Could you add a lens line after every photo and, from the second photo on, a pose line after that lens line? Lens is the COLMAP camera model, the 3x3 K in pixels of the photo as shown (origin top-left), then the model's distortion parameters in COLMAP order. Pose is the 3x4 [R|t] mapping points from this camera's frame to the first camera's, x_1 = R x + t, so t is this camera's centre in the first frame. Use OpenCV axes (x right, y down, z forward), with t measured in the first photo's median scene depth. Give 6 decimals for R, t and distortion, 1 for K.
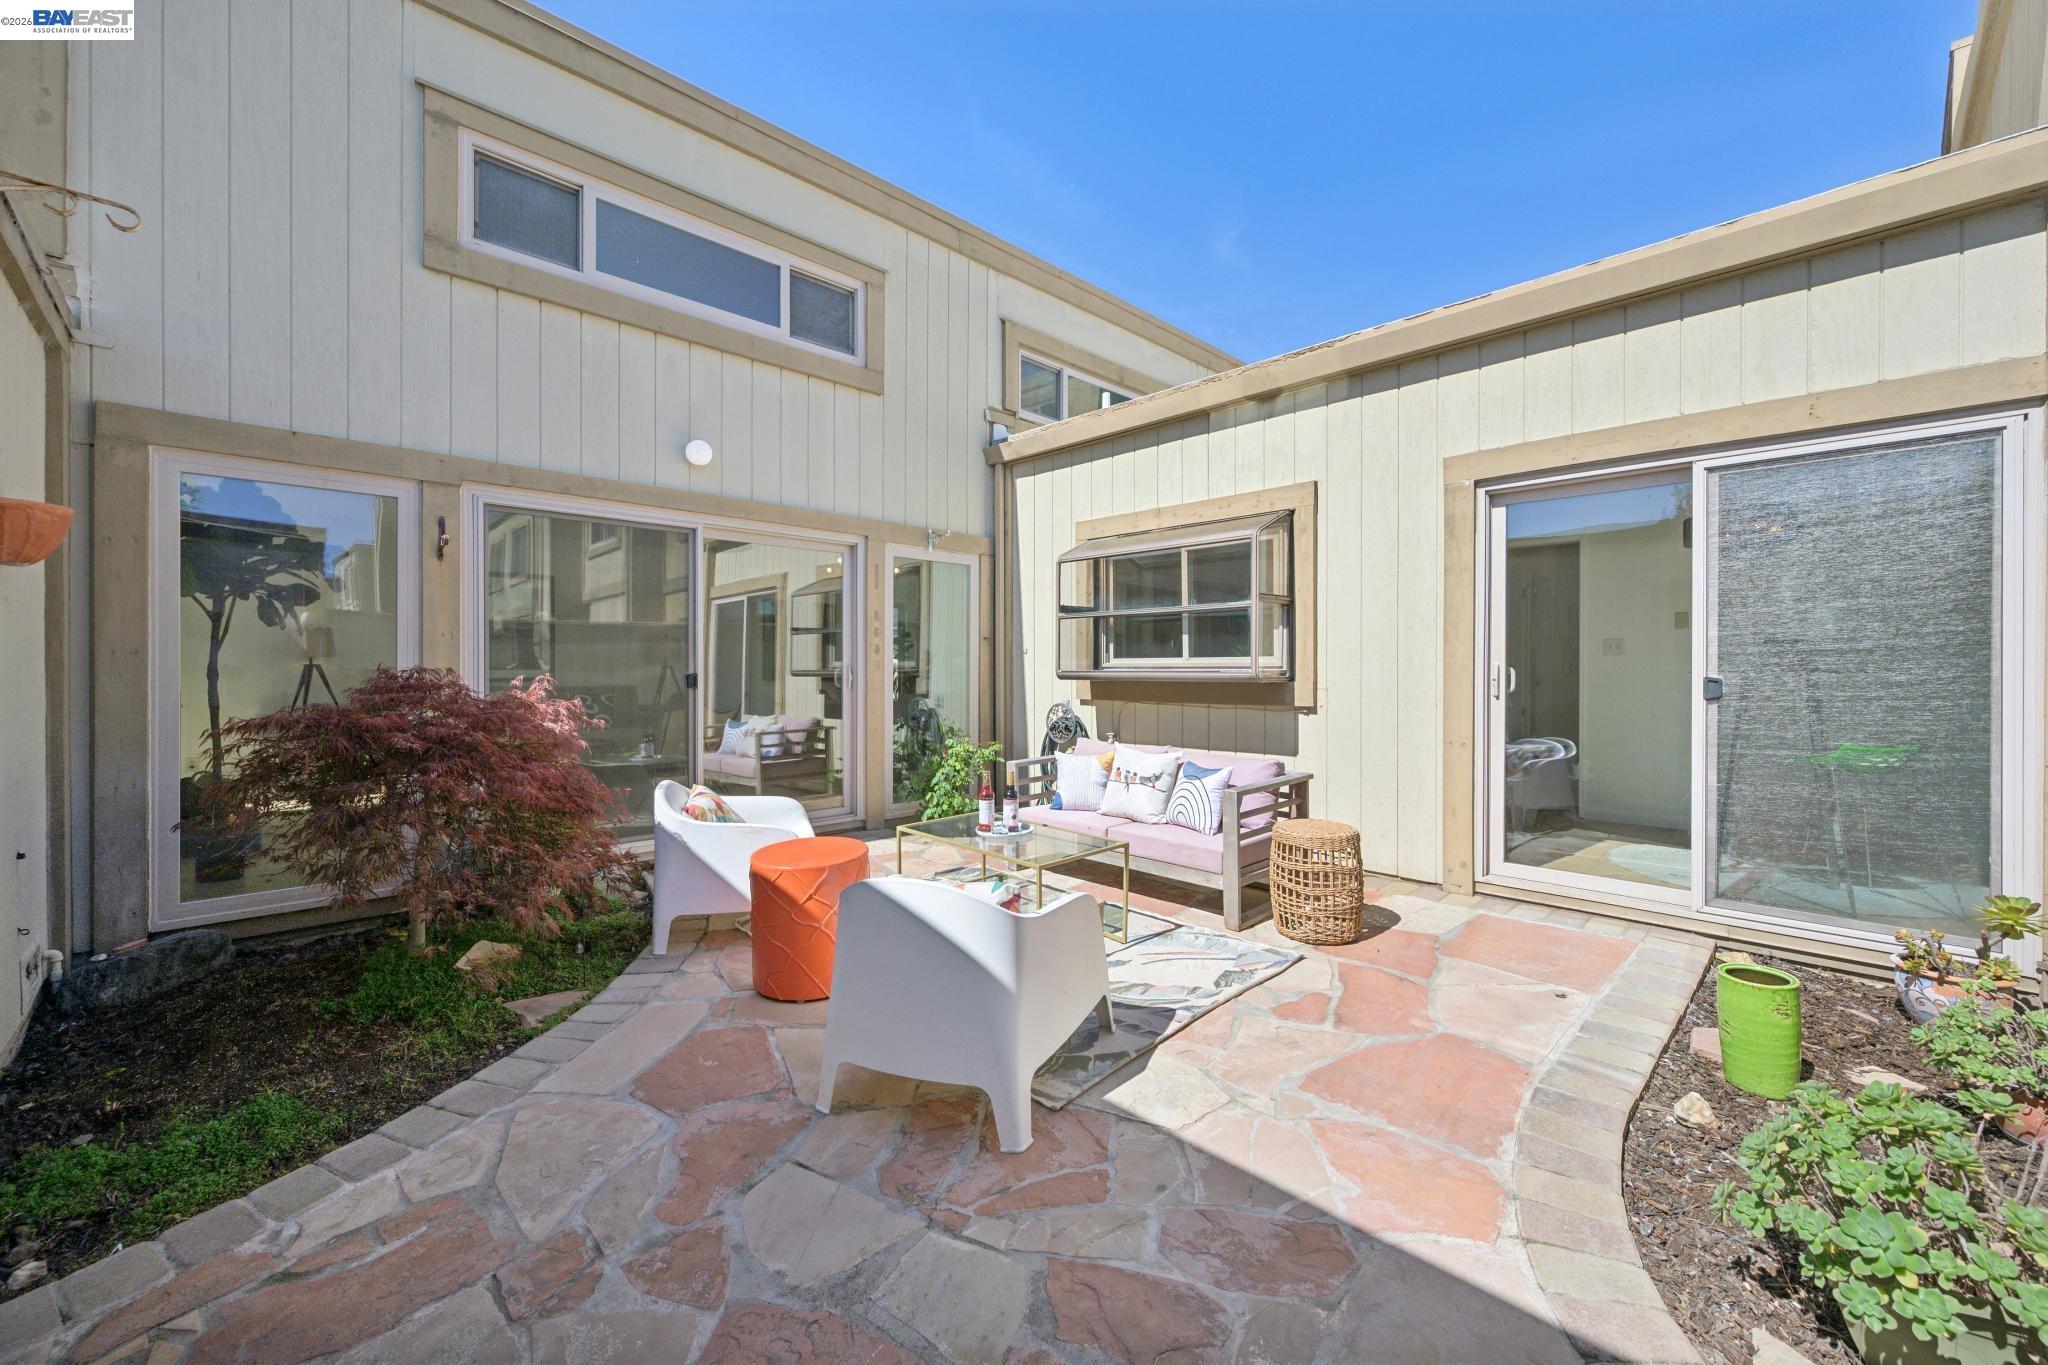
lens RADIAL K [[814.9, 0, 1040.7], [0, 814.9, 673.6], [0, 0, 1]] dist [0.000248, -0.000385]
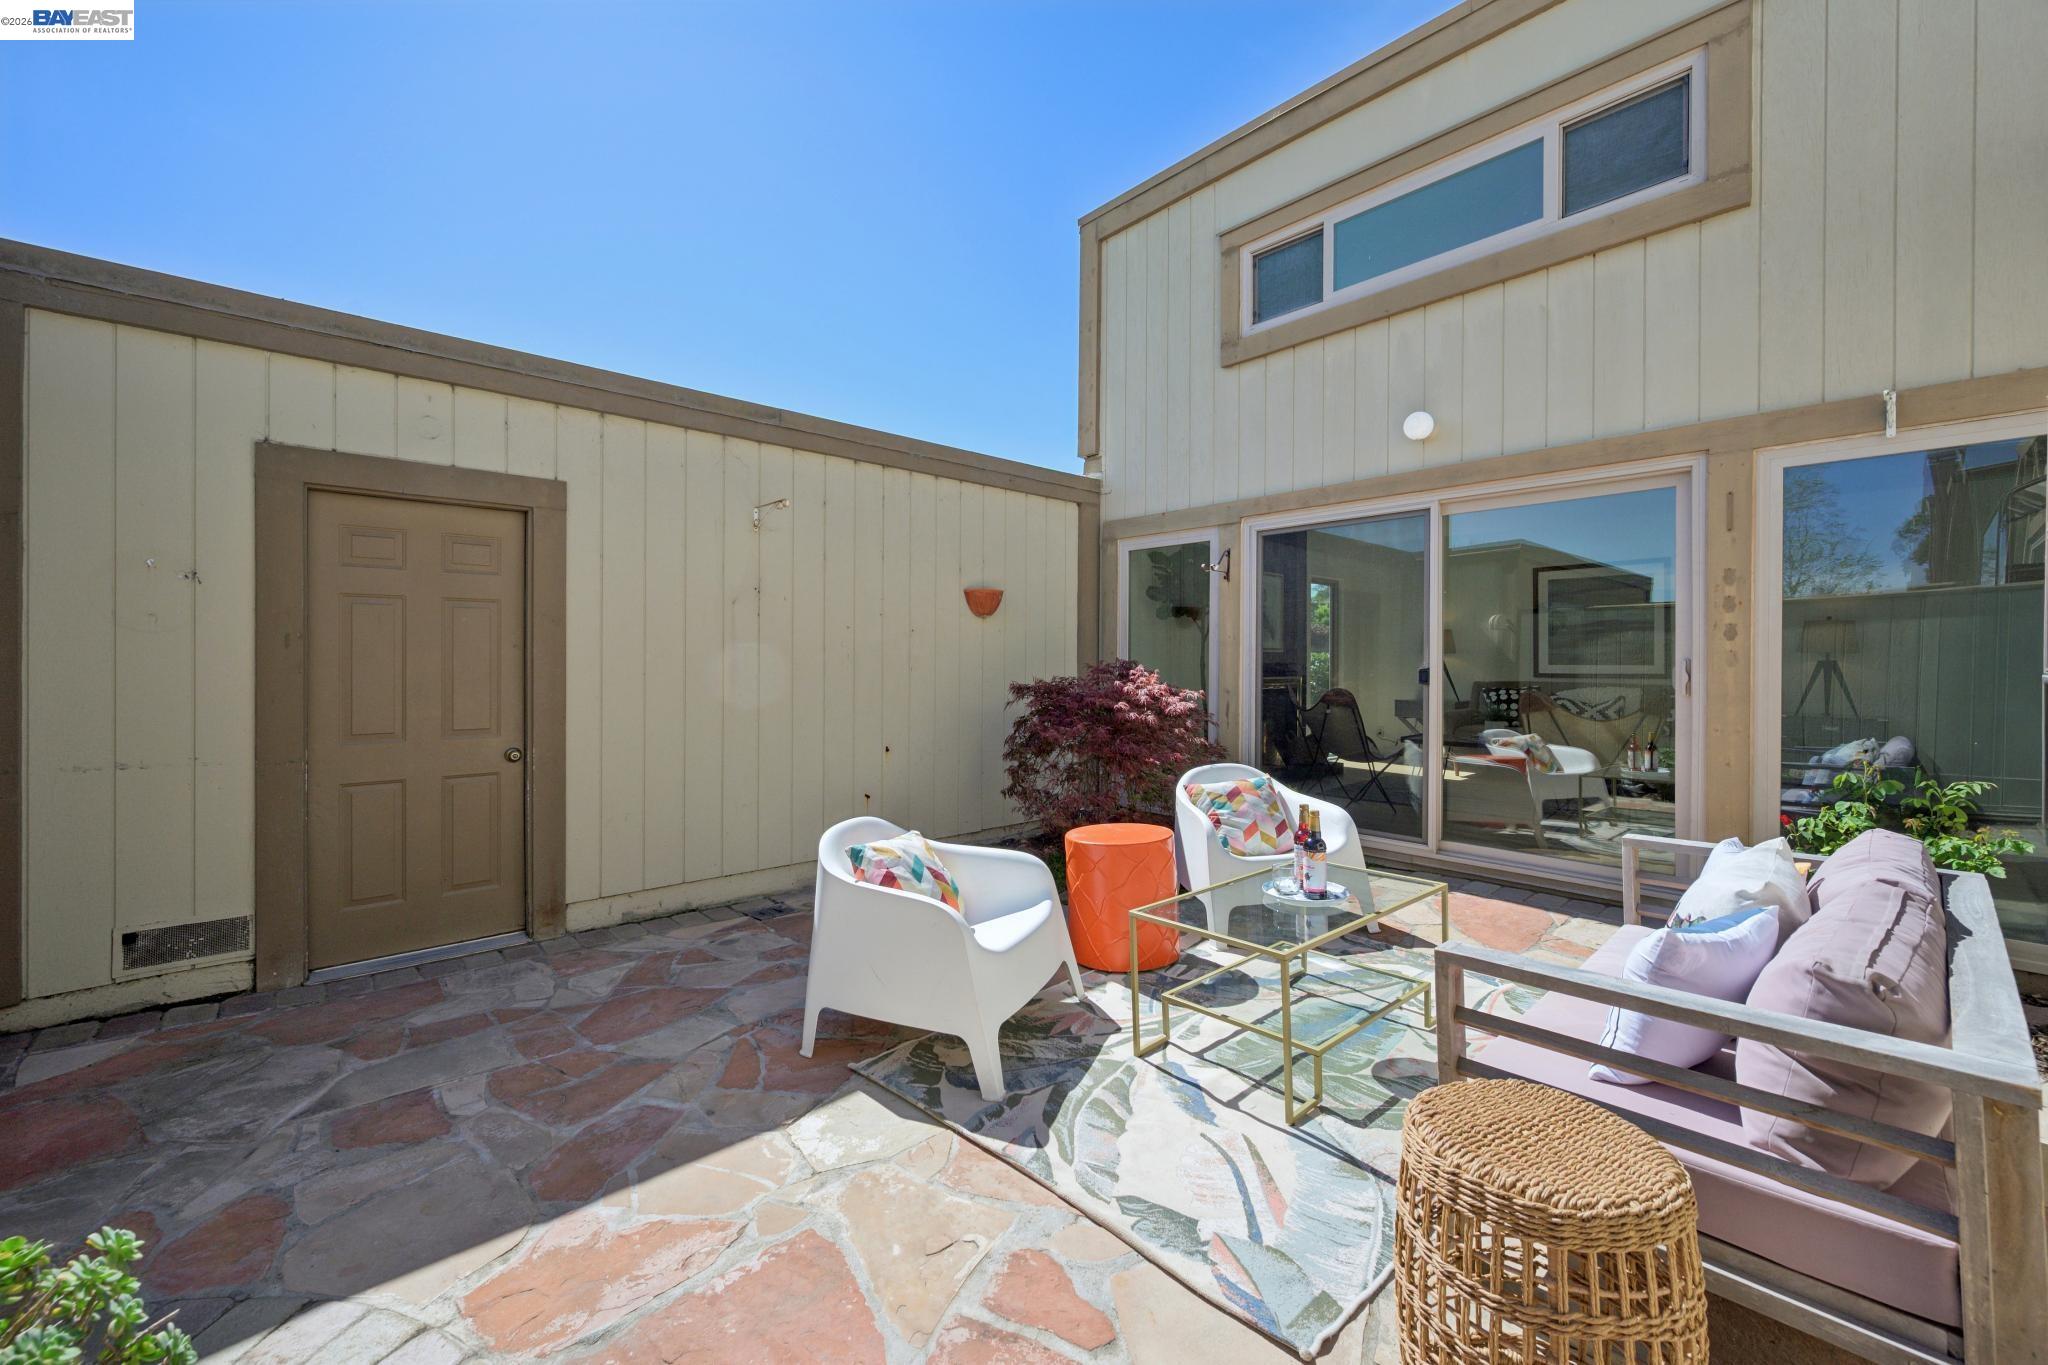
lens RADIAL K [[814.9, 0, 1029.3], [0, 814.9, 668.0], [0, 0, 1]] dist [0.000248, -0.000385]
pose [[-0.050814, 0.013311, -0.998619, 0.514810], [-0.005981, 0.999889, 0.013632, -0.009476], [0.998690, 0.006666, -0.050728, 0.606430]]
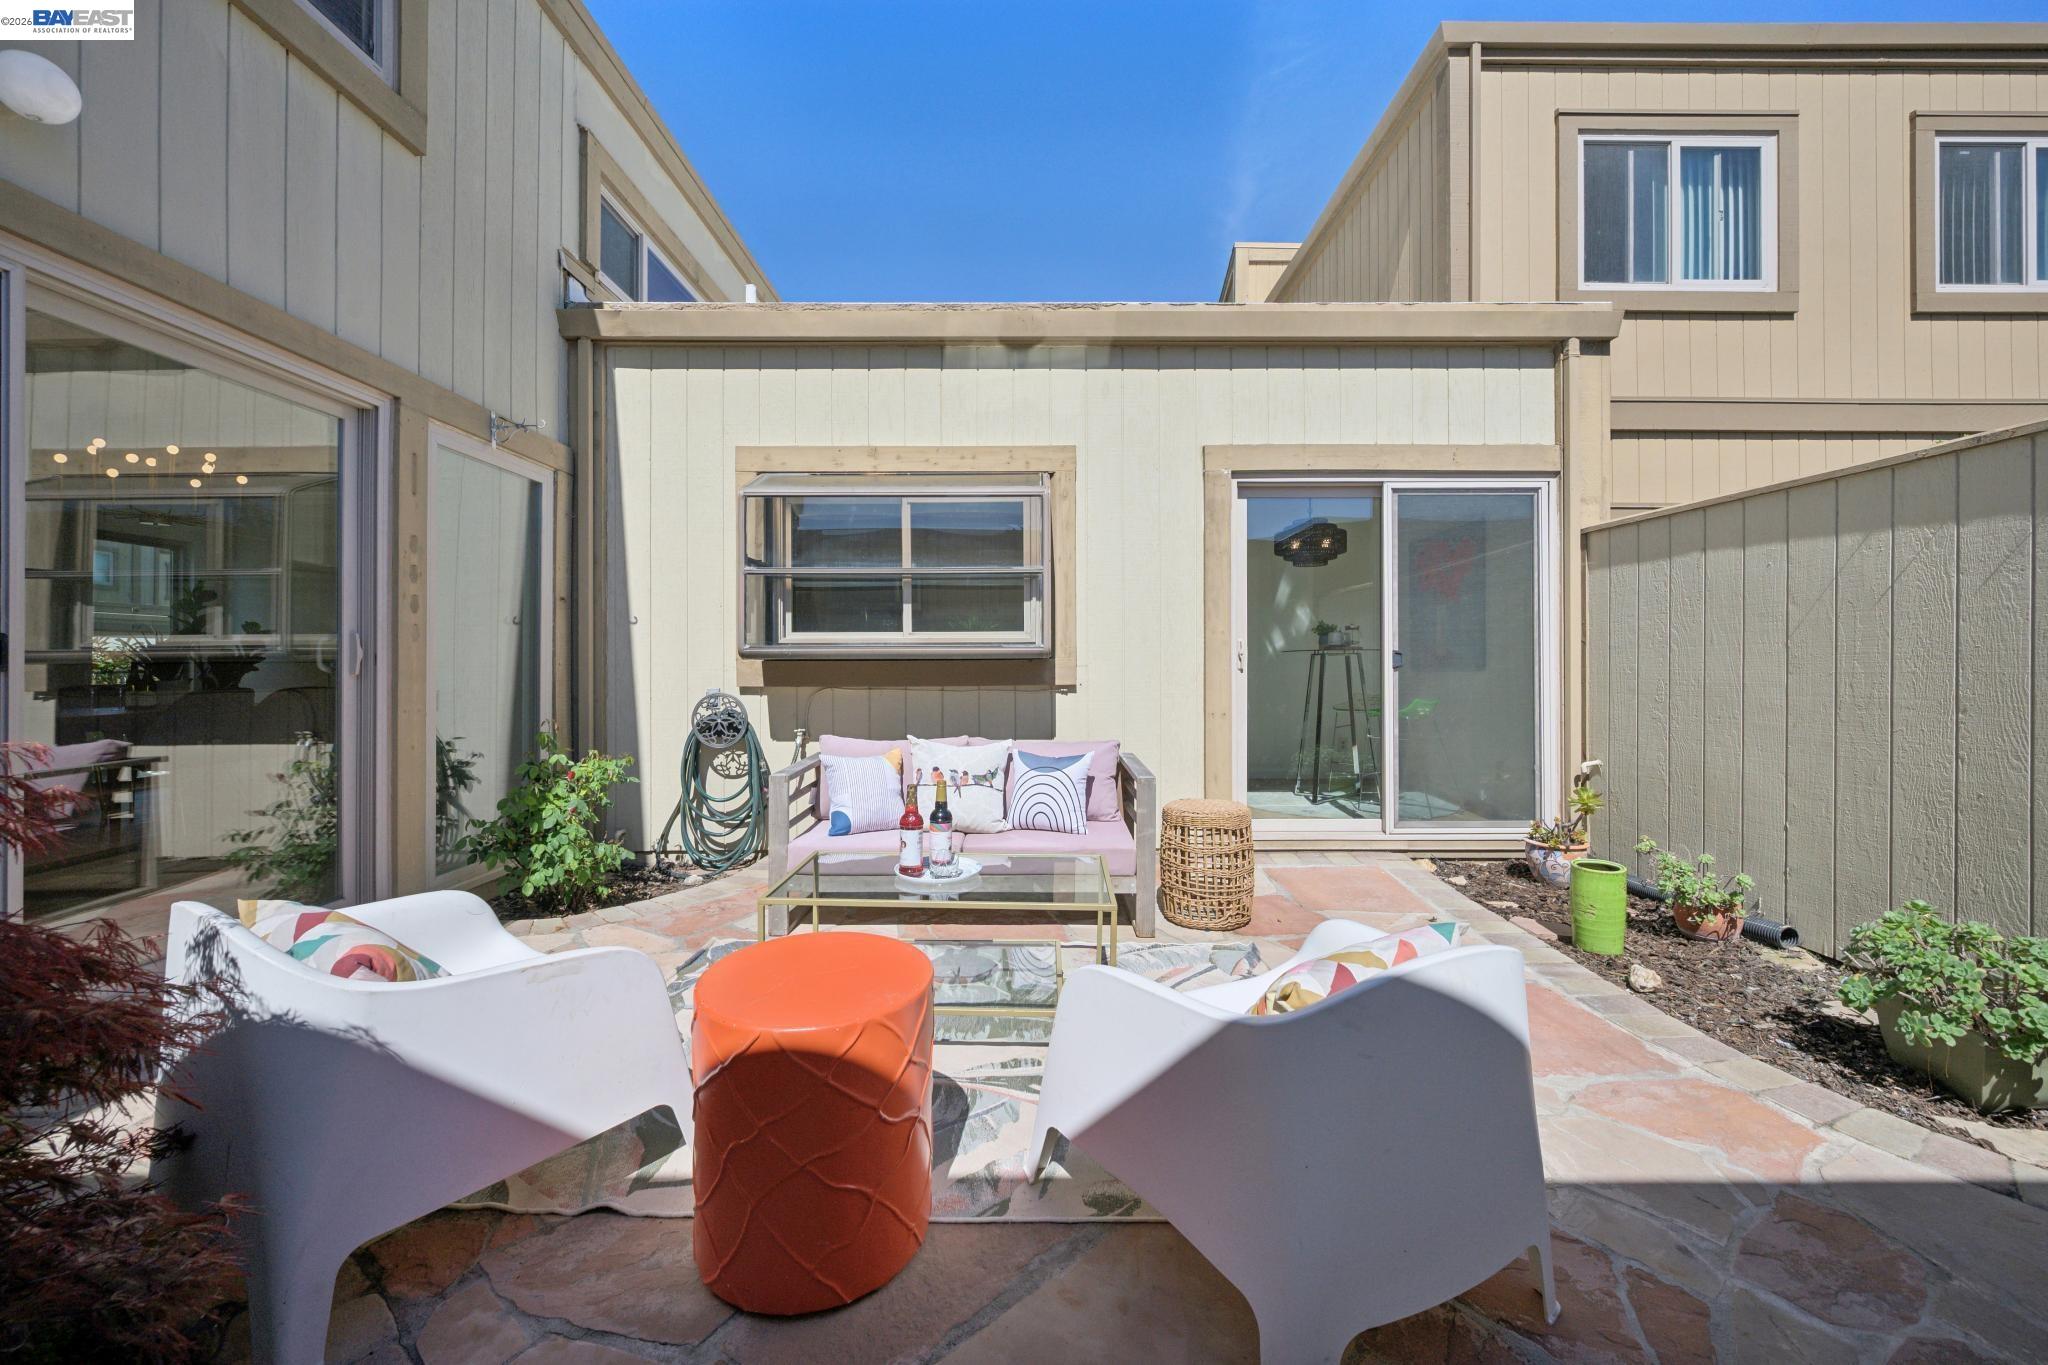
lens RADIAL K [[814.9, 0, 1057.9], [0, 814.9, 659.1], [0, 0, 1]] dist [0.000248, -0.000385]
pose [[0.699109, 0.001611, 0.715014, -0.347080], [0.007403, 0.999928, -0.009491, 0.019567], [-0.714977, 0.011929, 0.699046, 0.350156]]
